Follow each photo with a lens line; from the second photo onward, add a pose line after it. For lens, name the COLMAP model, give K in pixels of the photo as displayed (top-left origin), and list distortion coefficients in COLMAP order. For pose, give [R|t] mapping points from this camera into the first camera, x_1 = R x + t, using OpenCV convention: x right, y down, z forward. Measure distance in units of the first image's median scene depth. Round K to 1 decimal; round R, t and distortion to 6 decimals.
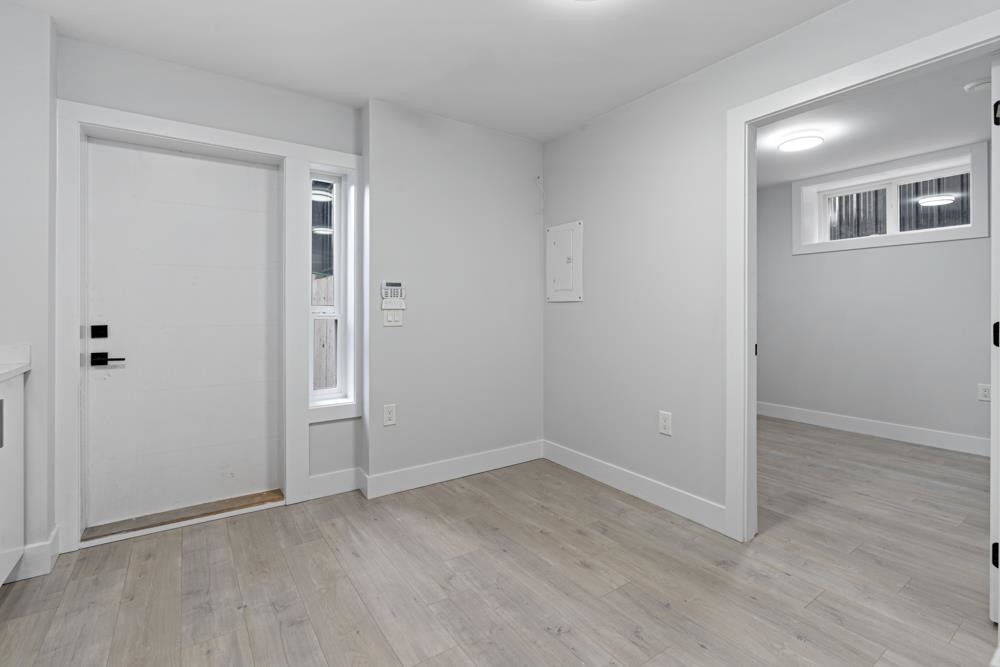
lens RADIAL K [[459.8, 0, 509.9], [0, 459.8, 307.1], [0, 0, 1]] dist [-0.012735, 0.004835]
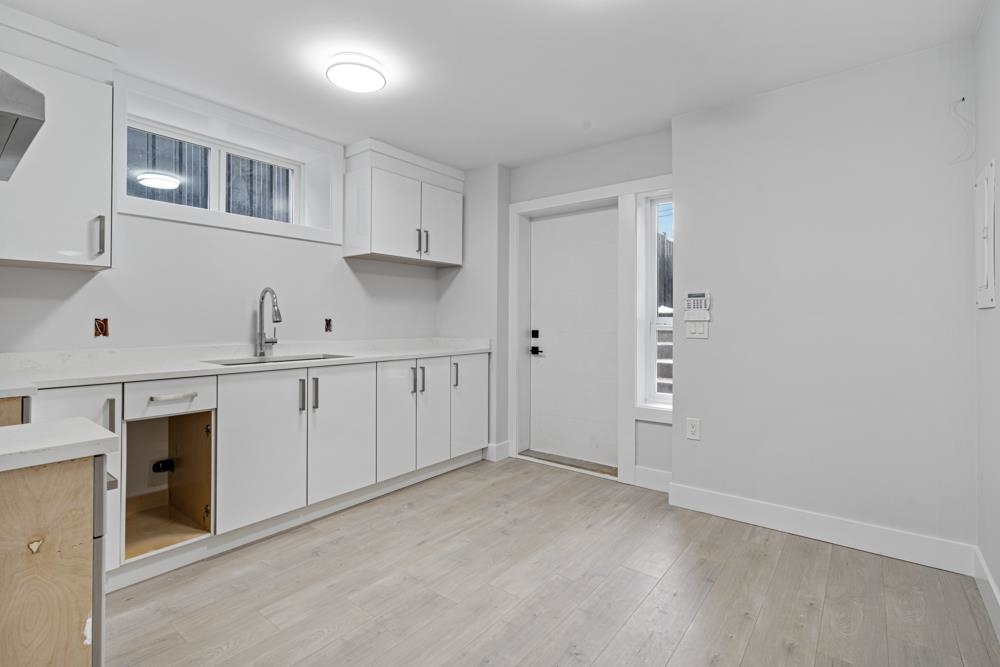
lens RADIAL K [[459.8, 0, 498.7], [0, 459.8, 317.5], [0, 0, 1]] dist [-0.012735, 0.004835]
pose [[0.300418, -0.006757, -0.953784, 0.623567], [-0.002660, 0.999965, -0.007922, 0.007539], [0.953804, 0.004917, 0.300389, 0.355001]]
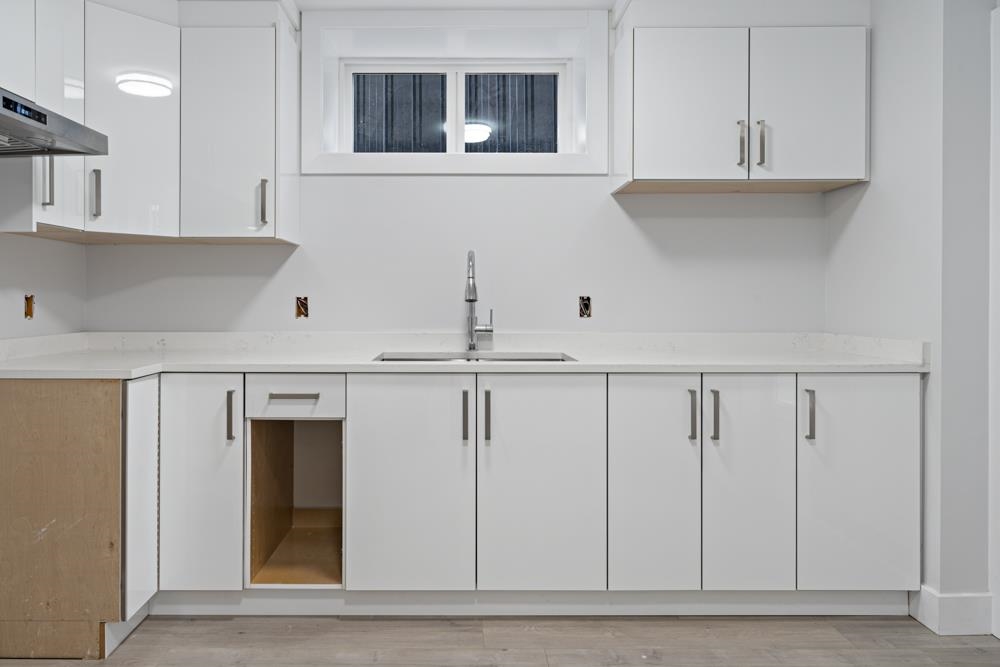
lens RADIAL K [[640.7, 0, 484.9], [0, 640.7, 298.1], [0, 0, 1]] dist [-0.006746, 0.004639]
pose [[-0.556729, -0.004065, -0.830684, 0.268430], [-0.002153, 0.999992, -0.003450, 0.009174], [0.830691, -0.000132, -0.556733, 0.767466]]
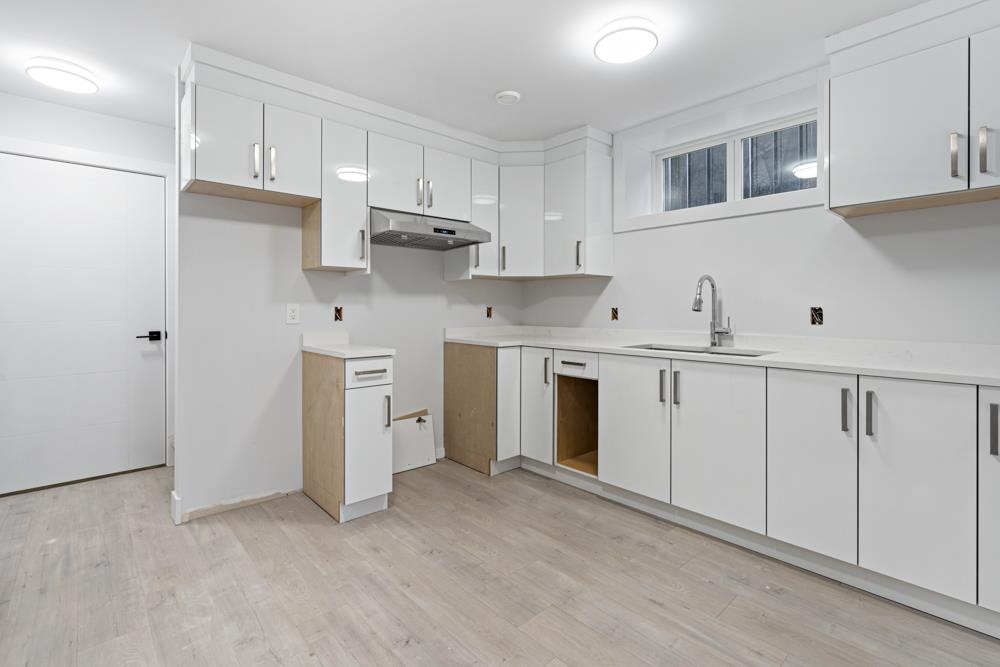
lens RADIAL K [[459.8, 0, 508.0], [0, 459.8, 311.3], [0, 0, 1]] dist [-0.012735, 0.004835]
pose [[-0.987247, -0.003019, -0.159168, 0.017464], [-0.004054, 0.999973, 0.006177, 0.007173], [0.159145, 0.006743, -0.987232, 1.151245]]
